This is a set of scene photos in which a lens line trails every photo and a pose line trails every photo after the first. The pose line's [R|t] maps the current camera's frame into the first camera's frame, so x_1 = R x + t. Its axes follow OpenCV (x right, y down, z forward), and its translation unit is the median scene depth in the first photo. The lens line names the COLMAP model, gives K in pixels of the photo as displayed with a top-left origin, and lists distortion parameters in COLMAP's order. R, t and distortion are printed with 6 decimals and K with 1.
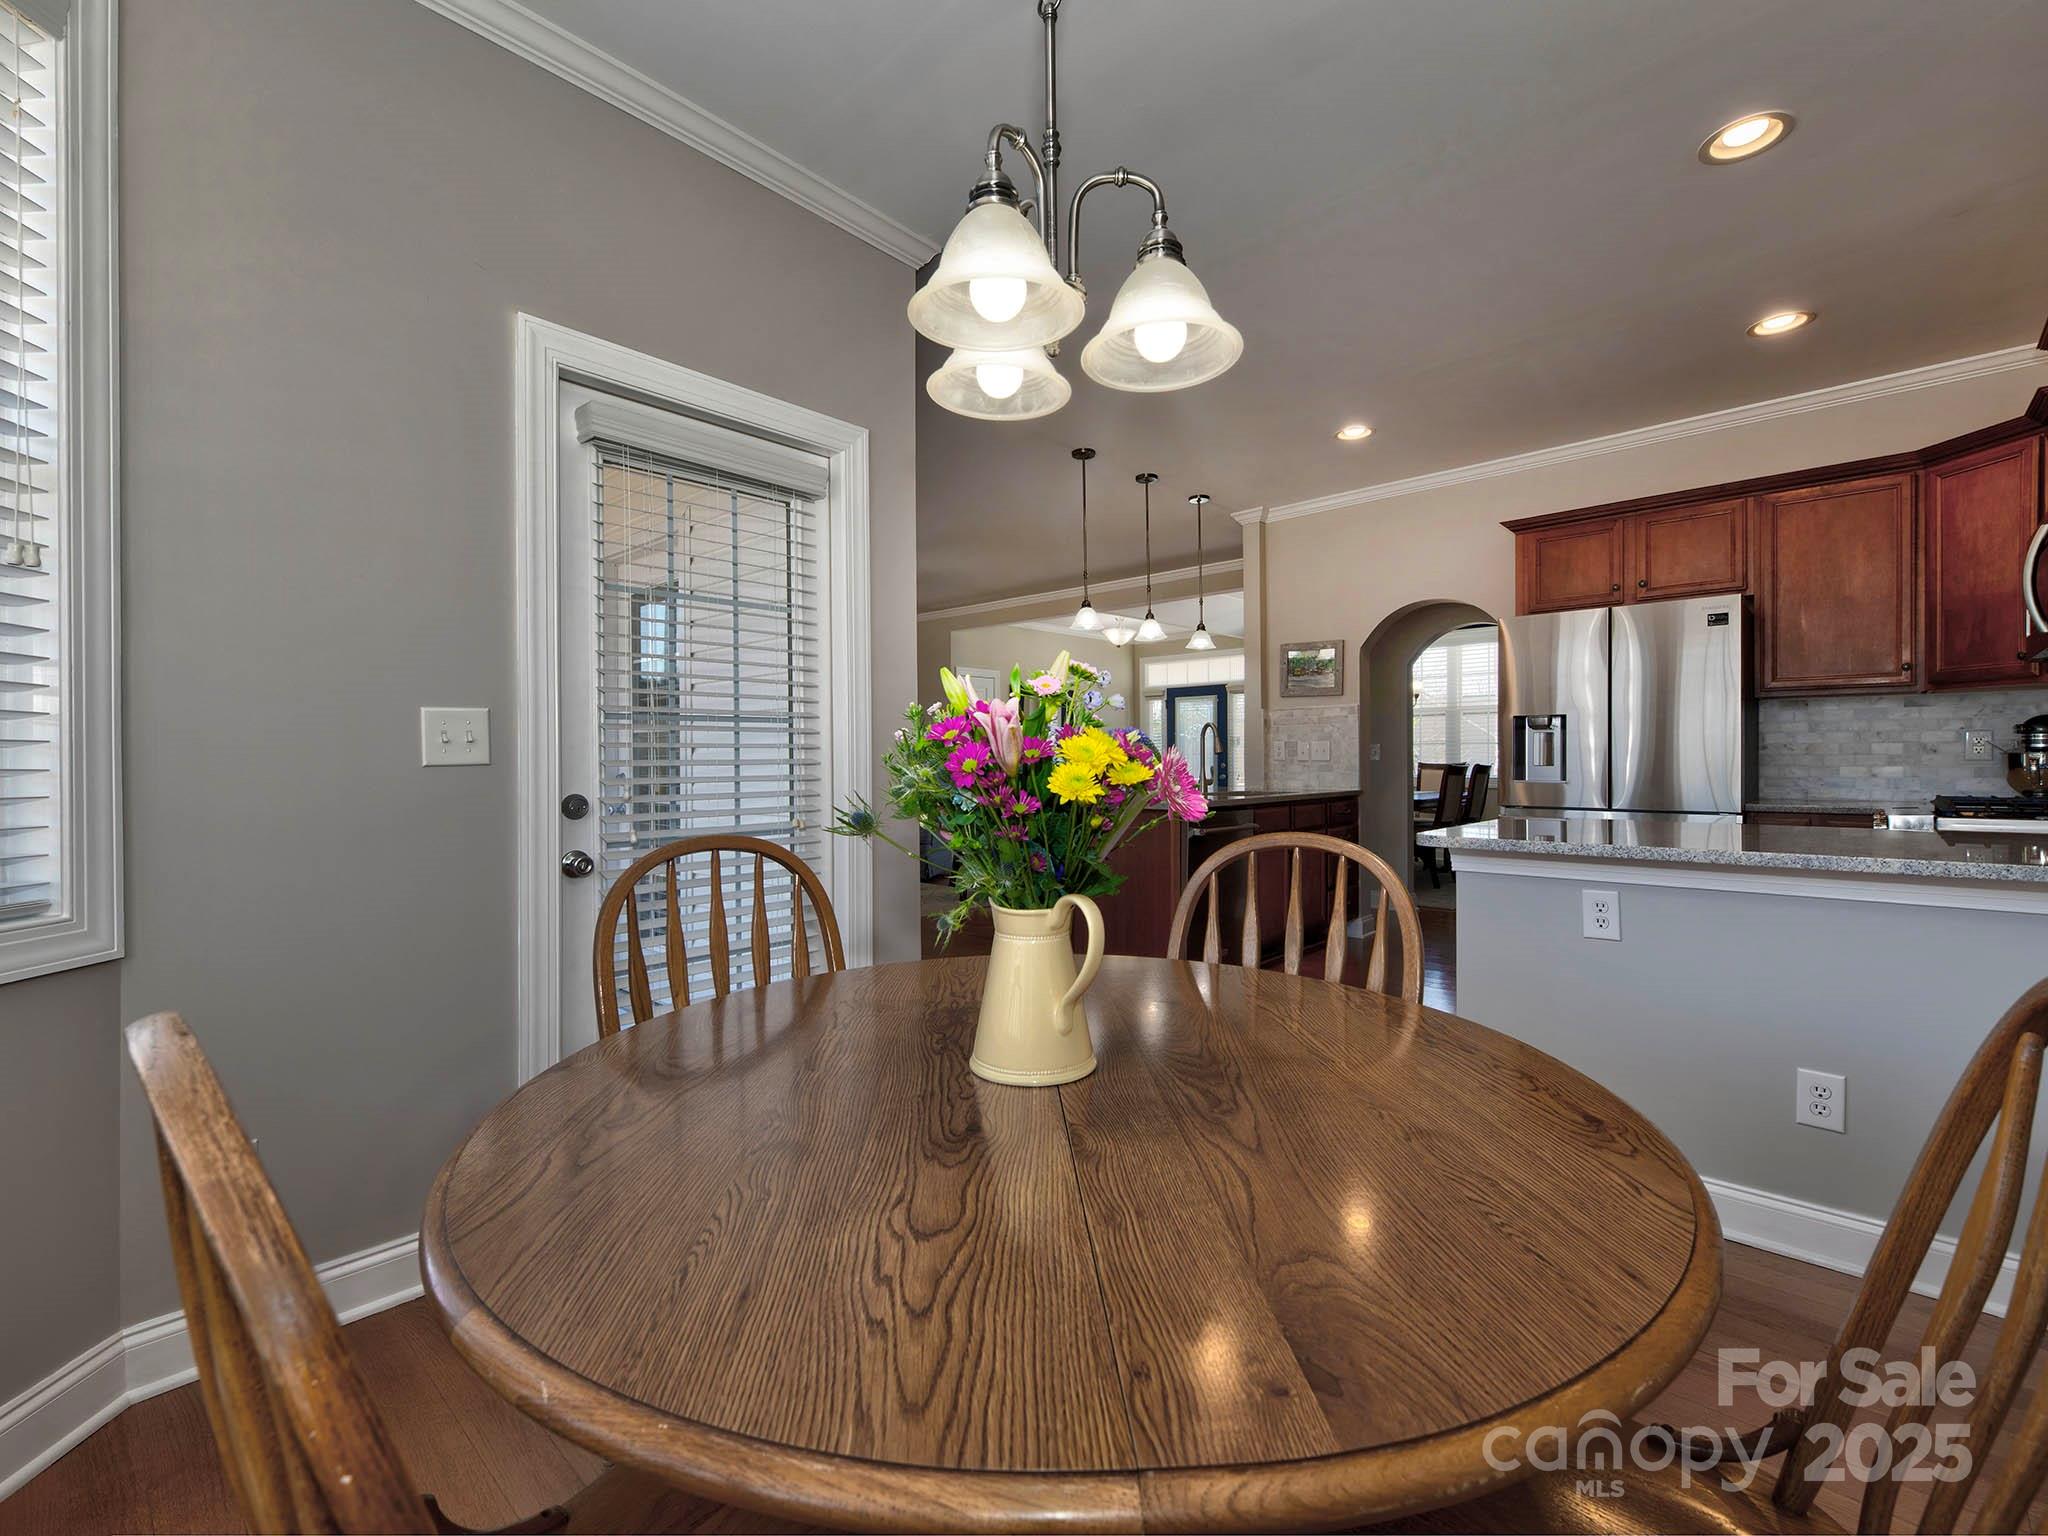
lens RADIAL K [[895.3, 0, 1029.1], [0, 895.3, 757.4], [0, 0, 1]] dist [0.013549, -0.002911]
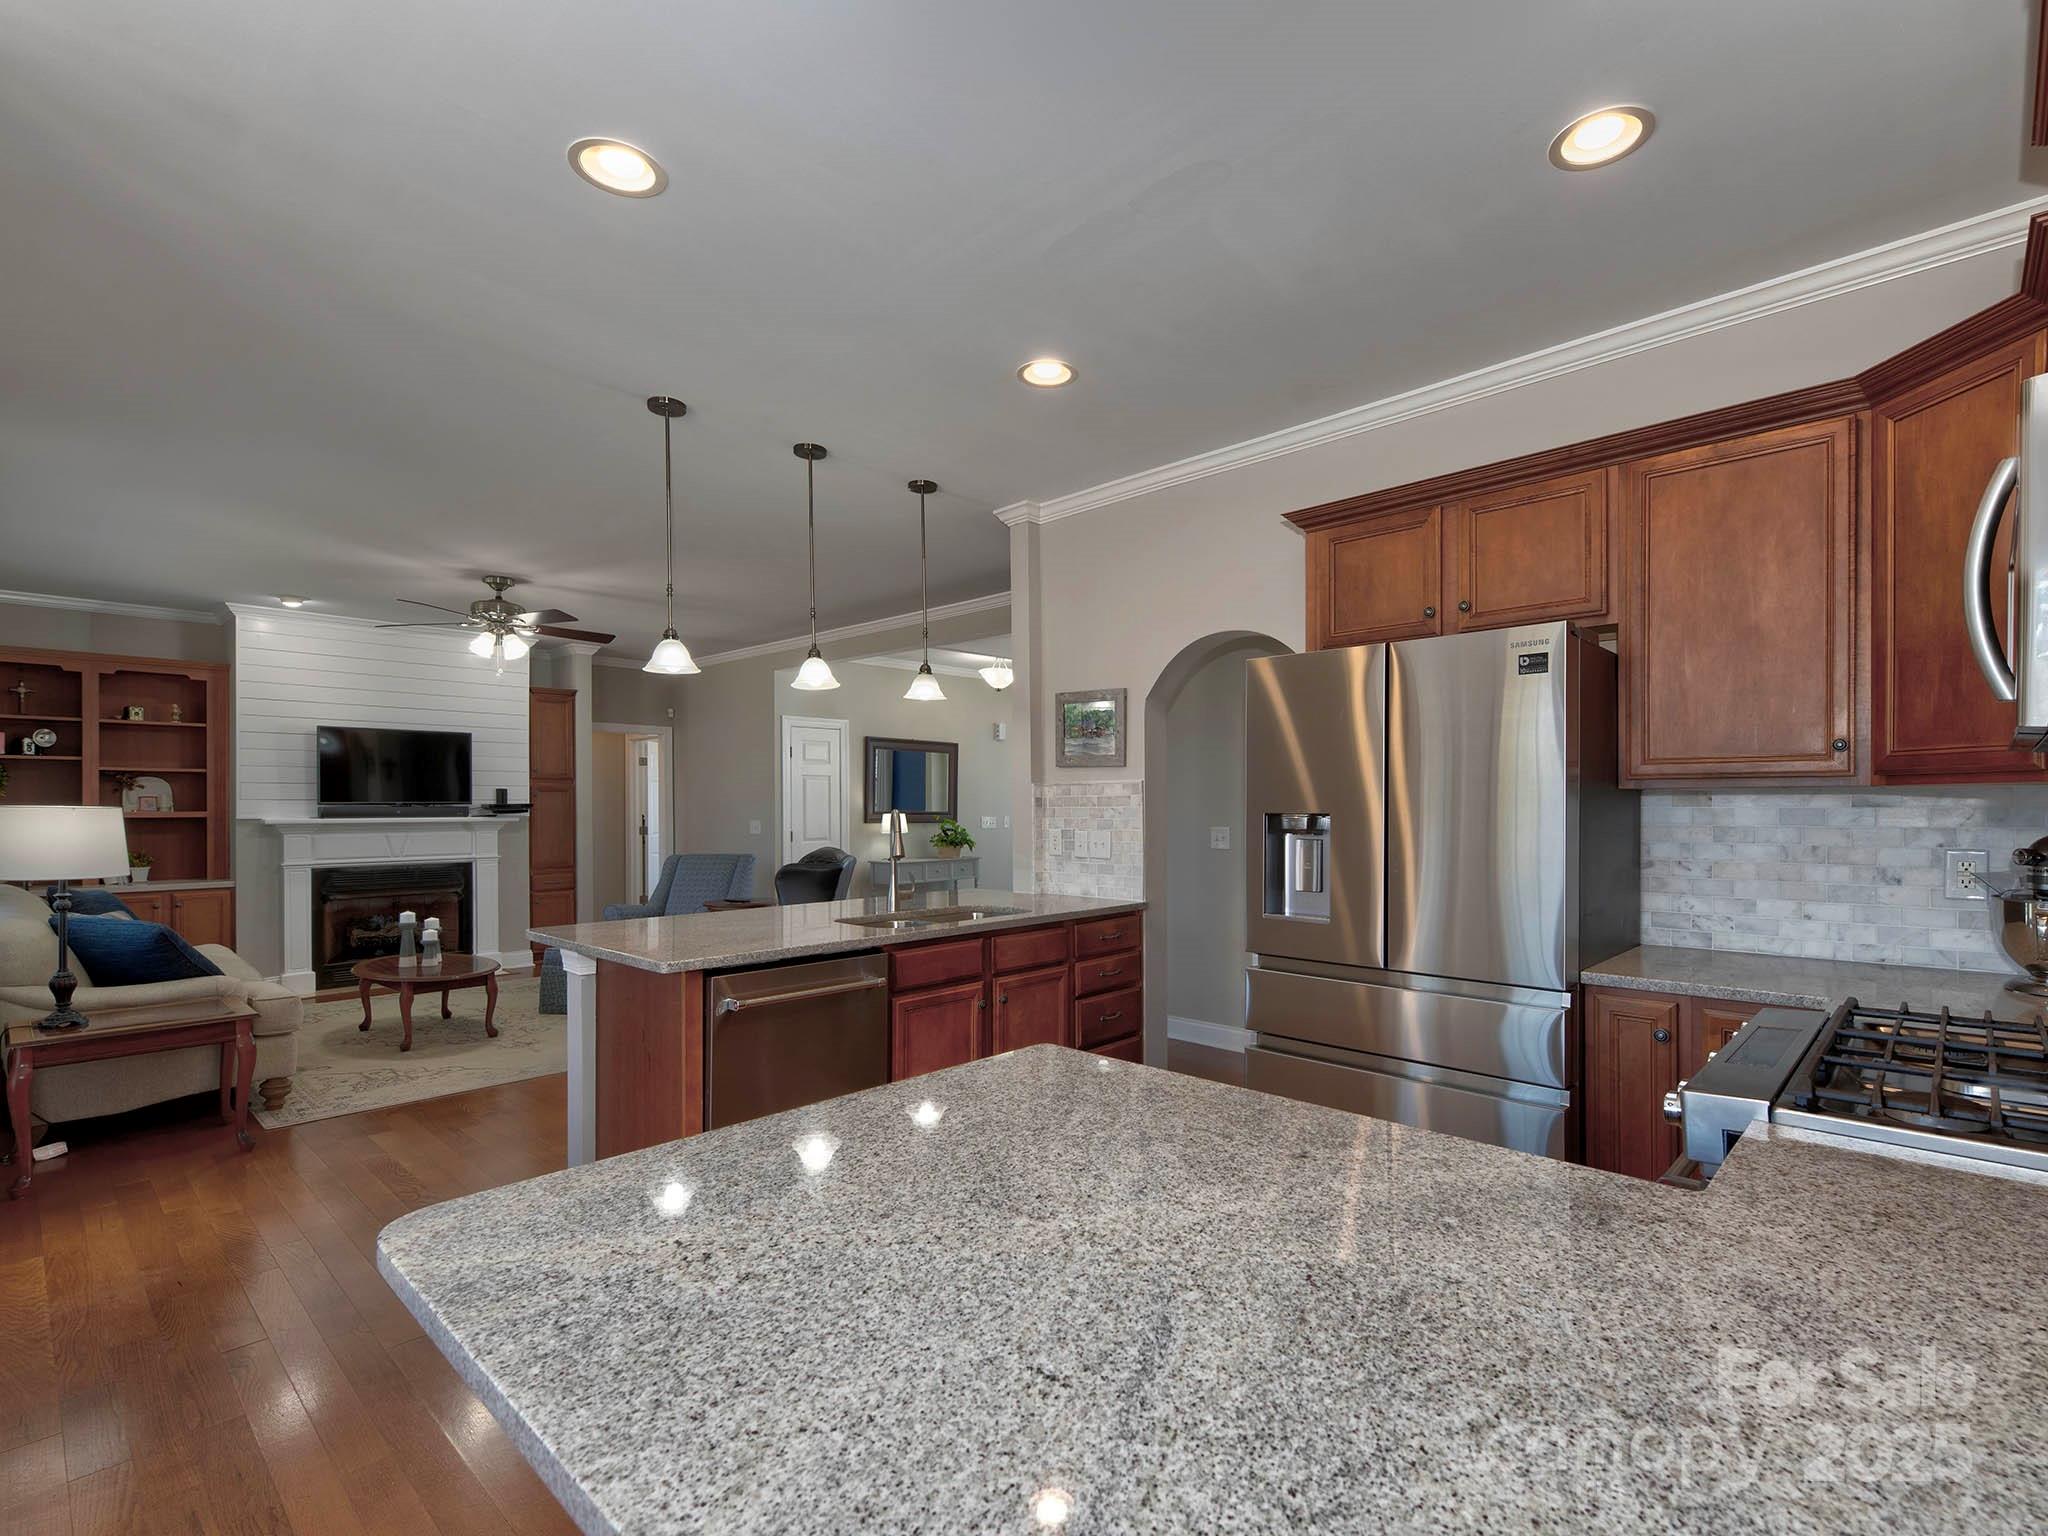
lens RADIAL K [[958.4, 0, 1077.3], [0, 958.4, 808.8], [0, 0, 1]] dist [0.006465, -0.002522]
pose [[0.999995, 0.002832, -0.001062, 0.435740], [-0.002826, 0.999980, 0.005638, -0.055981], [0.001078, -0.005635, 0.999984, 0.342311]]
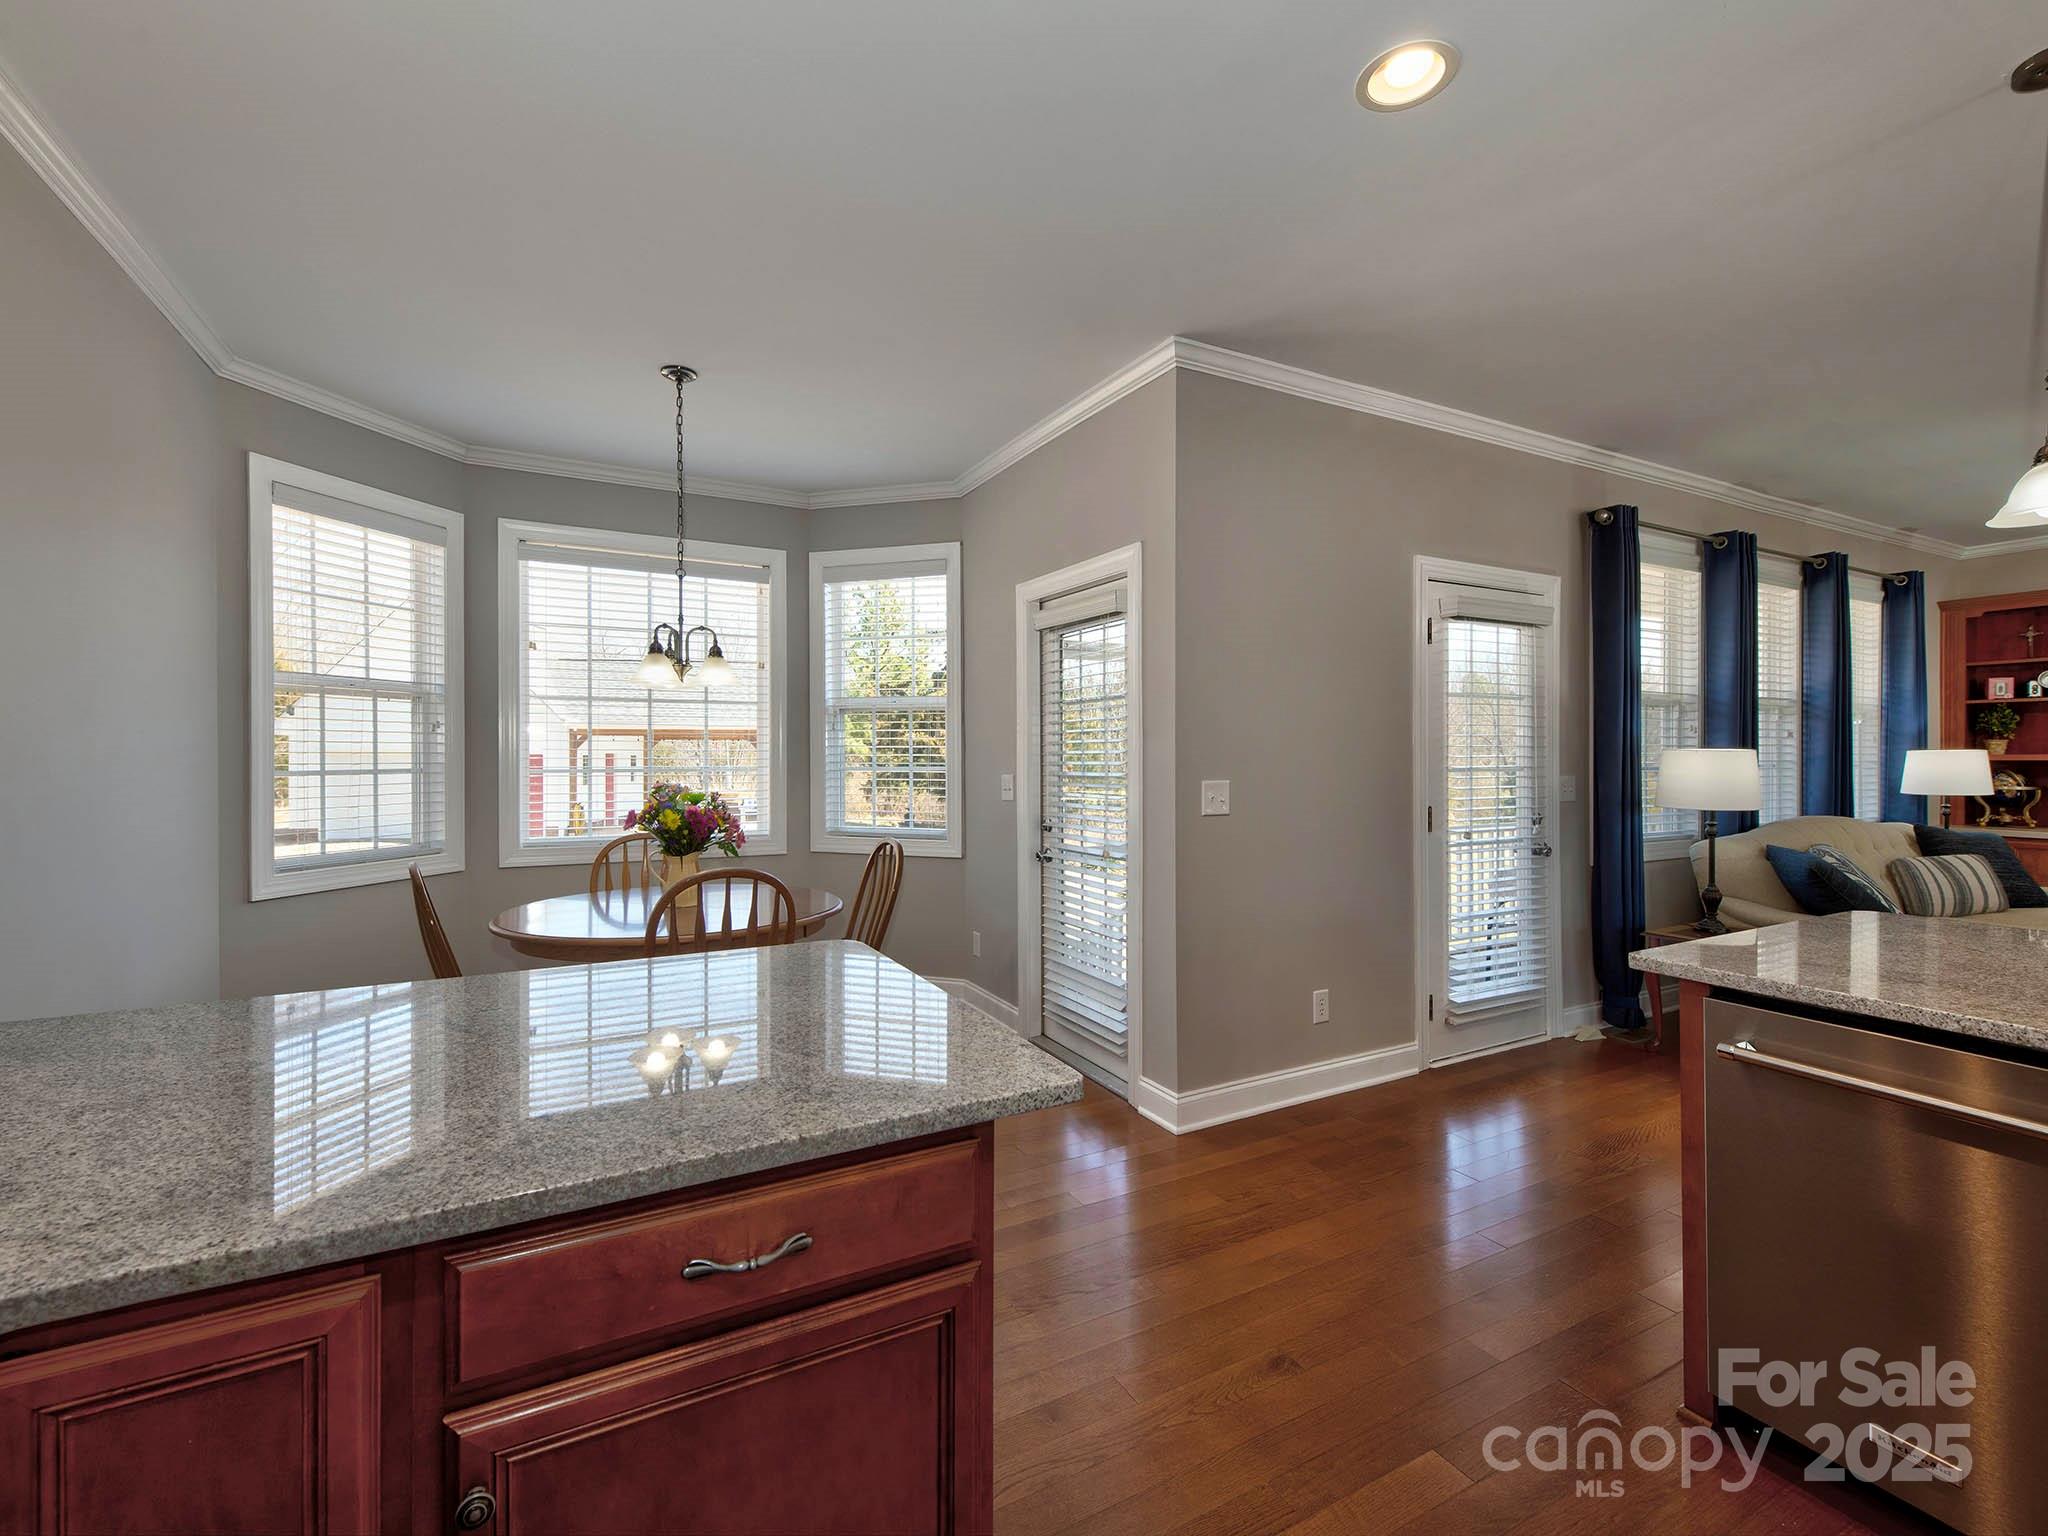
lens RADIAL K [[895.3, 0, 1020.7], [0, 895.3, 764.0], [0, 0, 1]] dist [0.013549, -0.002911]
pose [[-0.341315, 0.015058, -0.939828, 0.682756], [0.009484, 0.999876, 0.012576, -0.055033], [0.939901, -0.004621, -0.341415, 0.815973]]
